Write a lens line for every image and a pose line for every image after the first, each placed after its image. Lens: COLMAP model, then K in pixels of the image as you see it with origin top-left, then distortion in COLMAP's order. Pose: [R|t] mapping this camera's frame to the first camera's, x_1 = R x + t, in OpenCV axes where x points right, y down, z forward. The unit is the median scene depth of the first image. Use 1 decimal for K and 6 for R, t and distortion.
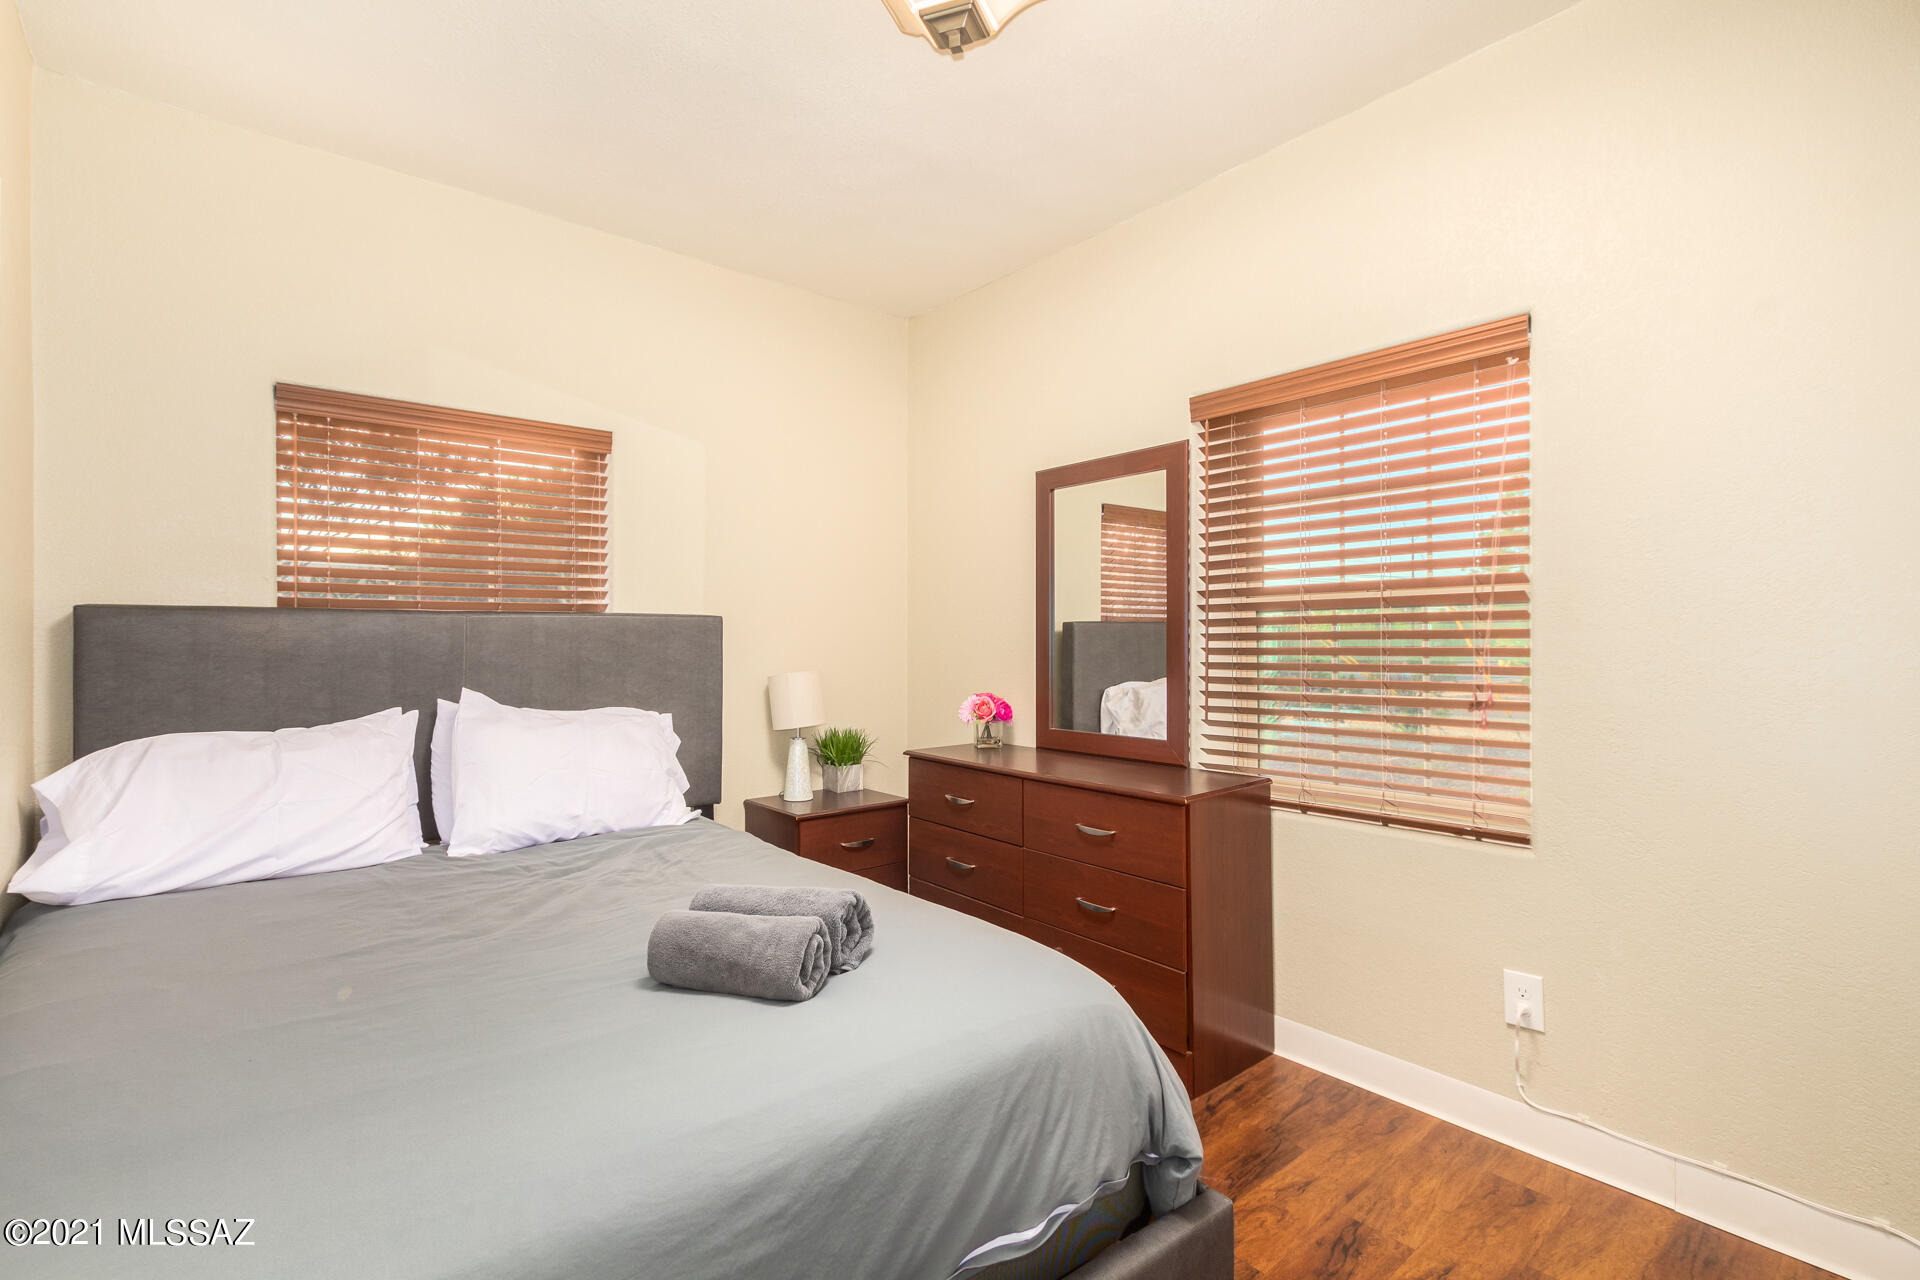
lens RADIAL K [[887.8, 0, 971.3], [0, 887.8, 641.0], [0, 0, 1]] dist [0.004235, 0.000271]
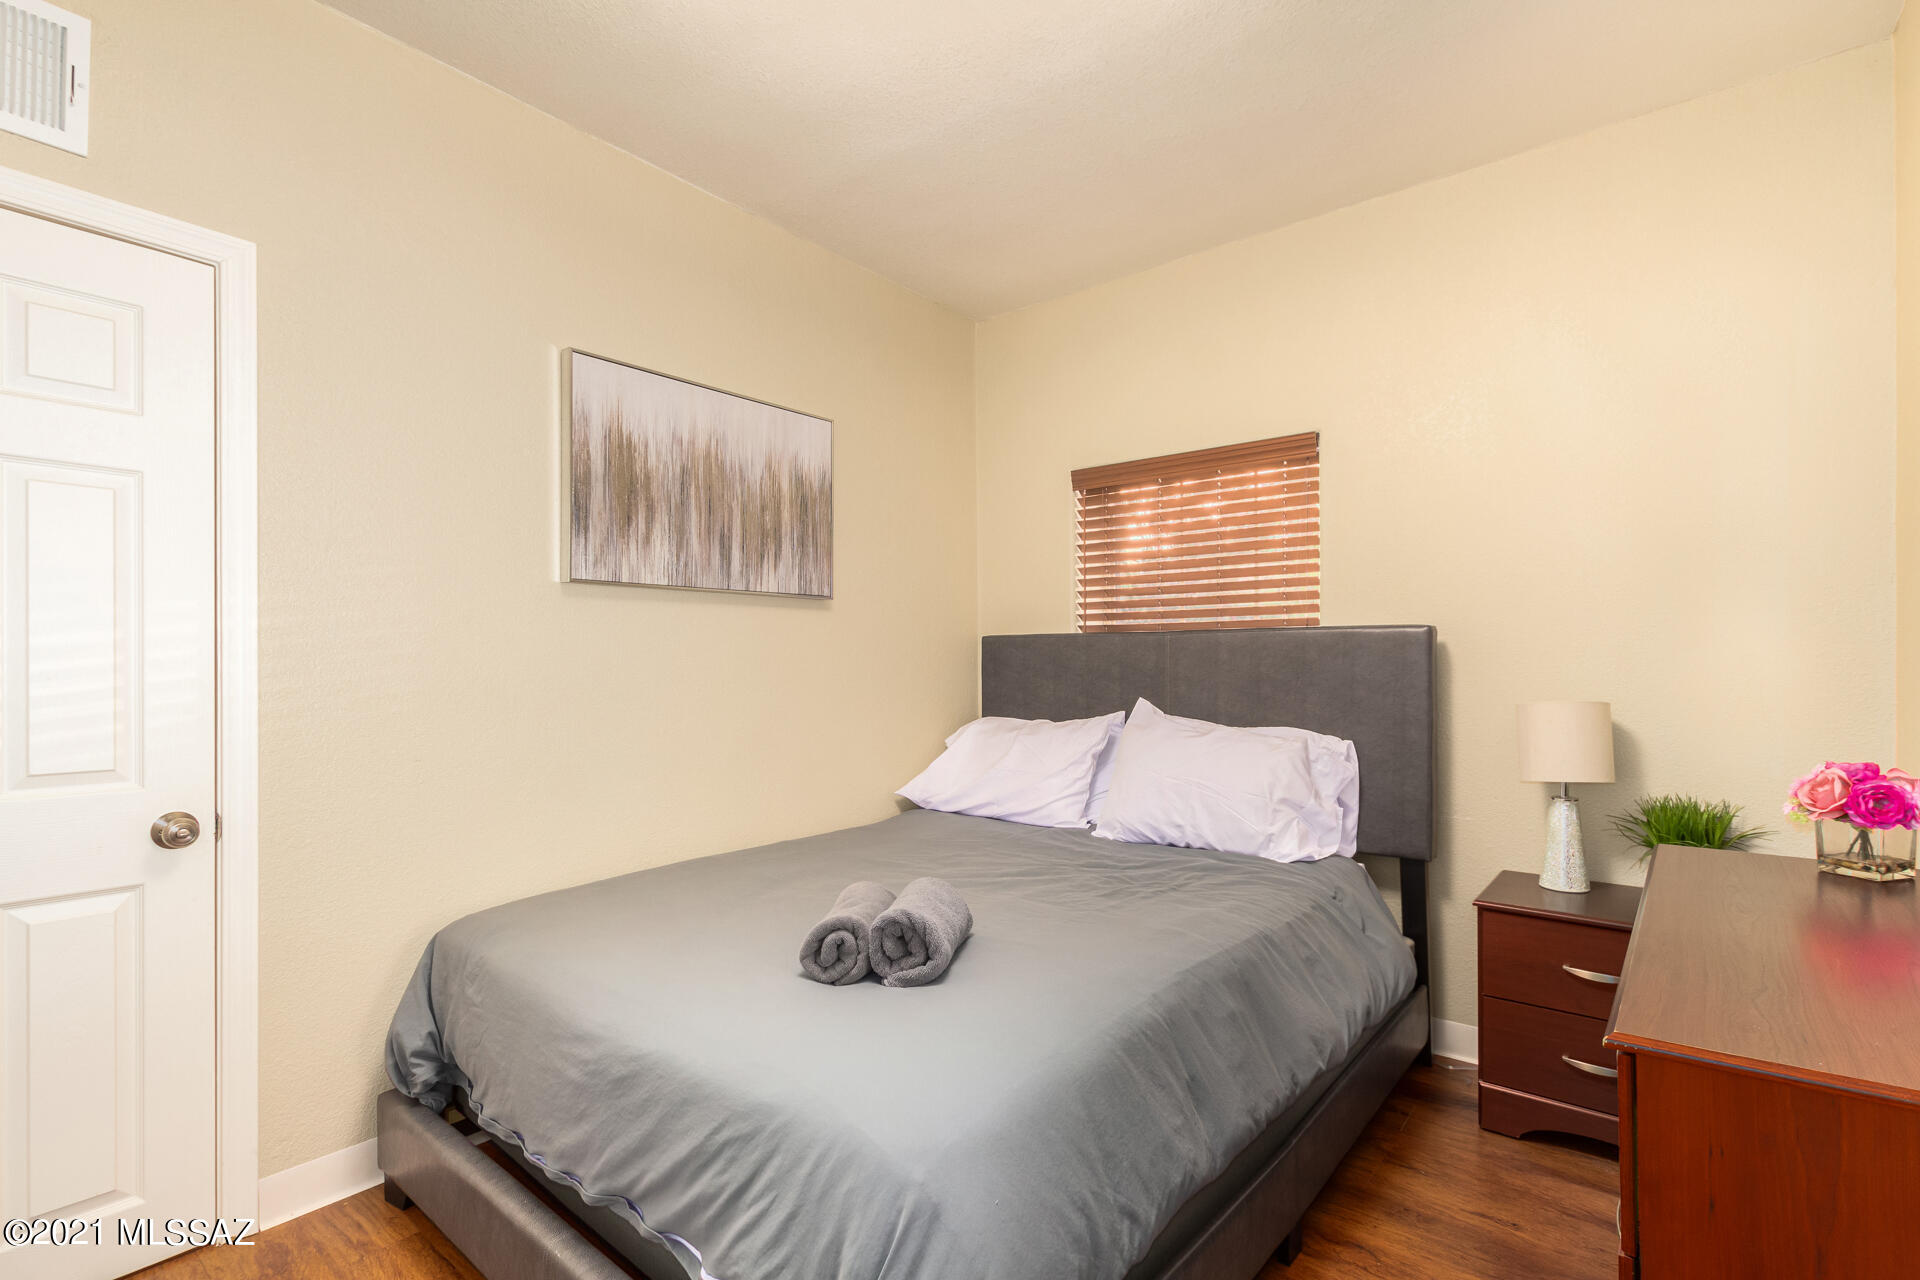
lens RADIAL K [[898.4, 0, 958.2], [0, 898.4, 665.6], [0, 0, 1]] dist [0.002482, 0.000155]
pose [[0.174148, 0.006521, -0.984698, 0.553732], [-0.000979, 0.999979, 0.006449, 0.004123], [0.984719, -0.000159, 0.174151, 0.577204]]
